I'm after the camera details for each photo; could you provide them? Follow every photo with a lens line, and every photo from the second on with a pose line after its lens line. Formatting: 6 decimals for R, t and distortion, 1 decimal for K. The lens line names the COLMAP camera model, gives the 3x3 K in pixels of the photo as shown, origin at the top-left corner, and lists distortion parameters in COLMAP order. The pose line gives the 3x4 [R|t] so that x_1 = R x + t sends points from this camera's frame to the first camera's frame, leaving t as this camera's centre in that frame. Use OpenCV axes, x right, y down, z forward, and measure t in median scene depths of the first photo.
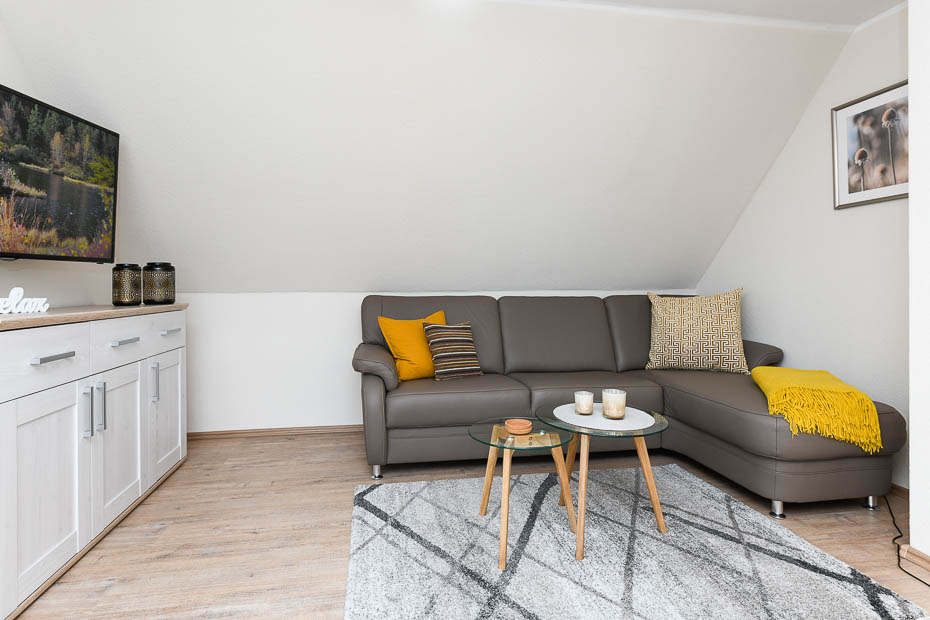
lens RADIAL K [[499.0, 0, 463.0], [0, 499.0, 279.2], [0, 0, 1]] dist [0.004305, 0.001168]
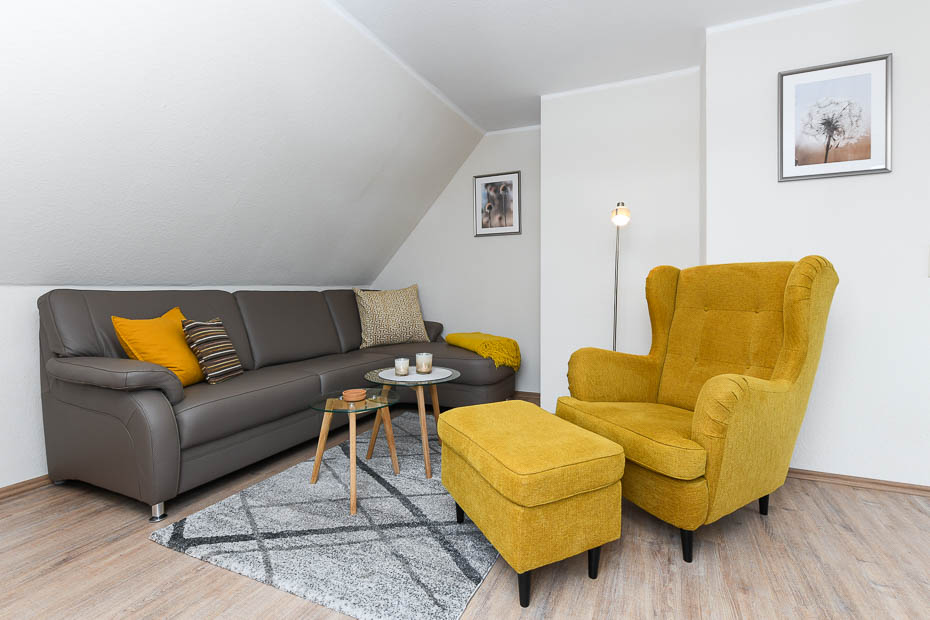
lens RADIAL K [[450.6, 0, 464.2], [0, 450.6, 289.4], [0, 0, 1]] dist [-0.000924, -0.000678]
pose [[0.520697, 0.001683, 0.853740, -0.585867], [-0.009165, 0.999951, 0.003618, 0.033762], [-0.853692, -0.009709, 0.520687, 0.250401]]
